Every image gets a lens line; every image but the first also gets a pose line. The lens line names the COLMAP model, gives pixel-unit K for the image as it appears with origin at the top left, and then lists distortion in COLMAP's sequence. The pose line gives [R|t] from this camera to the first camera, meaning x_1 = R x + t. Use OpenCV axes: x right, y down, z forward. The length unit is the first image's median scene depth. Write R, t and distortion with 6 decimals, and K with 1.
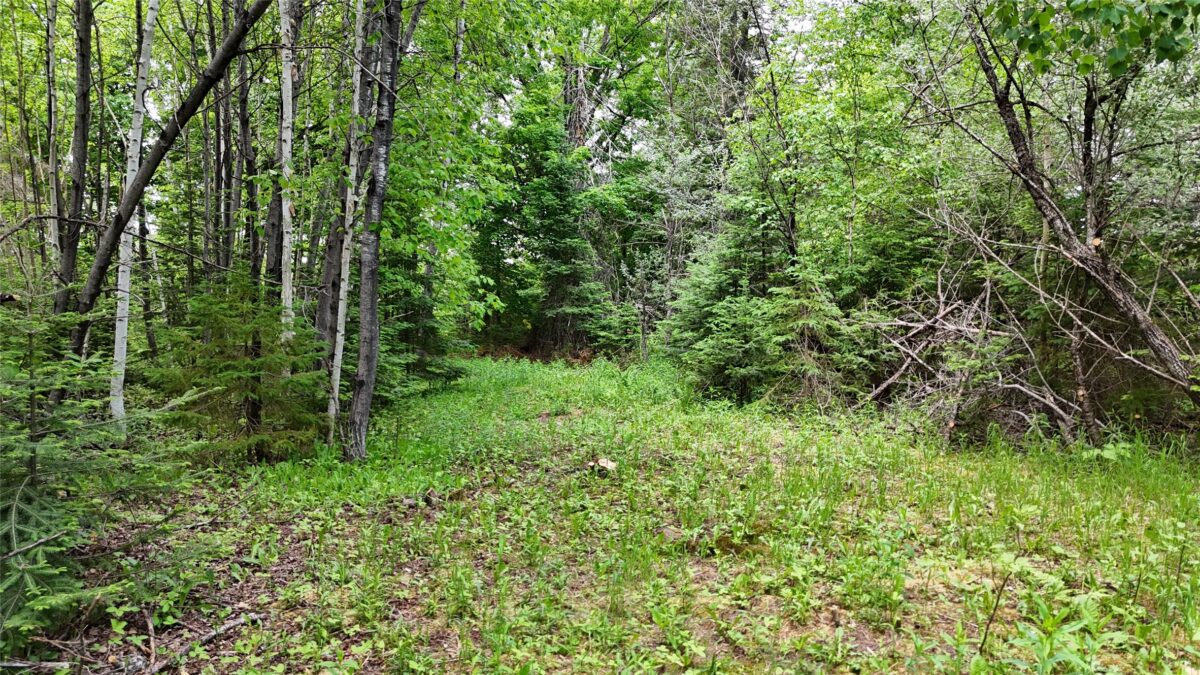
lens RADIAL K [[887.3, 0, 602.1], [0, 887.3, 339.4], [0, 0, 1]] dist [0.088179, -0.081389]
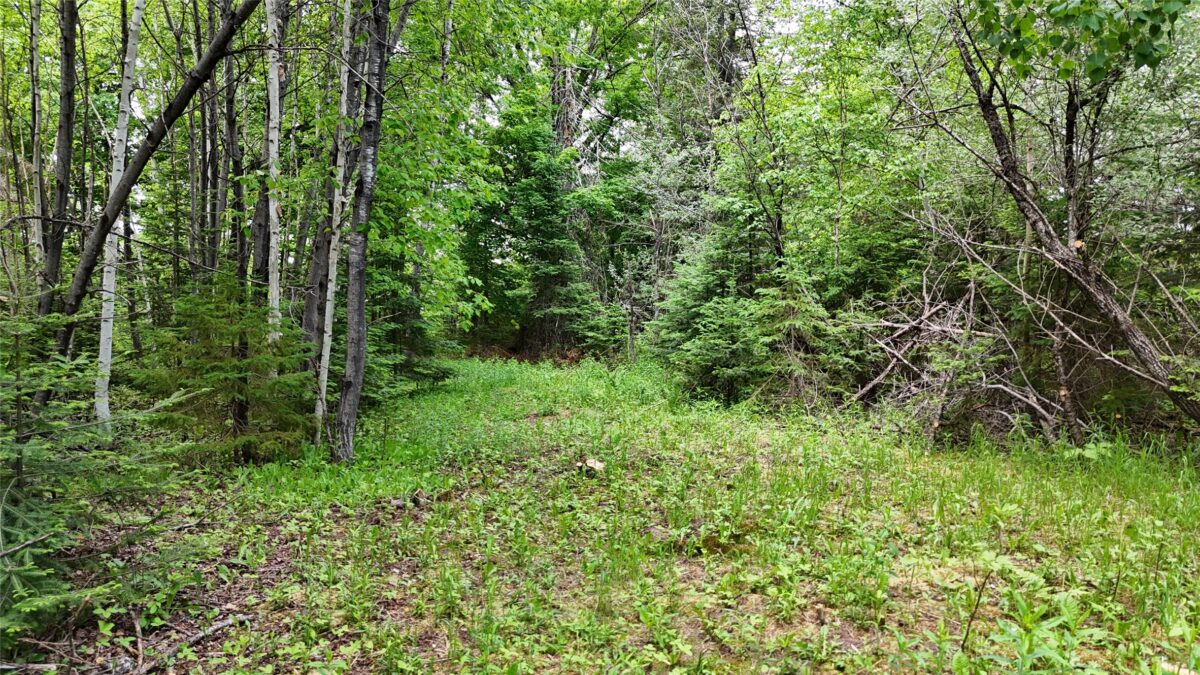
lens RADIAL K [[887.3, 0, 602.1], [0, 887.3, 339.4], [0, 0, 1]] dist [0.088179, -0.081389]
pose [[0.999908, -0.000199, 0.013567, 0.000059], [0.000203, 1.000000, -0.000316, -0.000356], [-0.013567, 0.000319, 0.999908, -0.002130]]
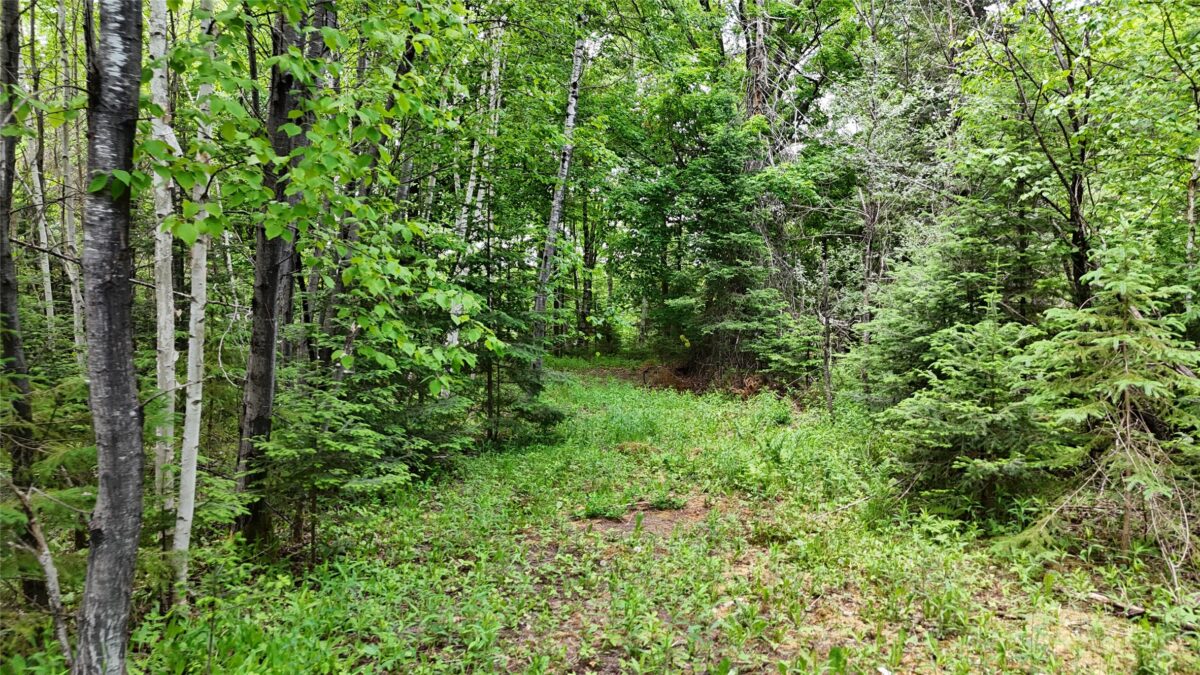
lens RADIAL K [[887.3, 0, 602.1], [0, 887.3, 339.4], [0, 0, 1]] dist [0.088179, -0.081389]
pose [[0.973812, 0.011936, -0.227042, 0.042660], [-0.012324, 0.999924, -0.000290, -0.028809], [0.227021, 0.003081, 0.973885, 0.333710]]
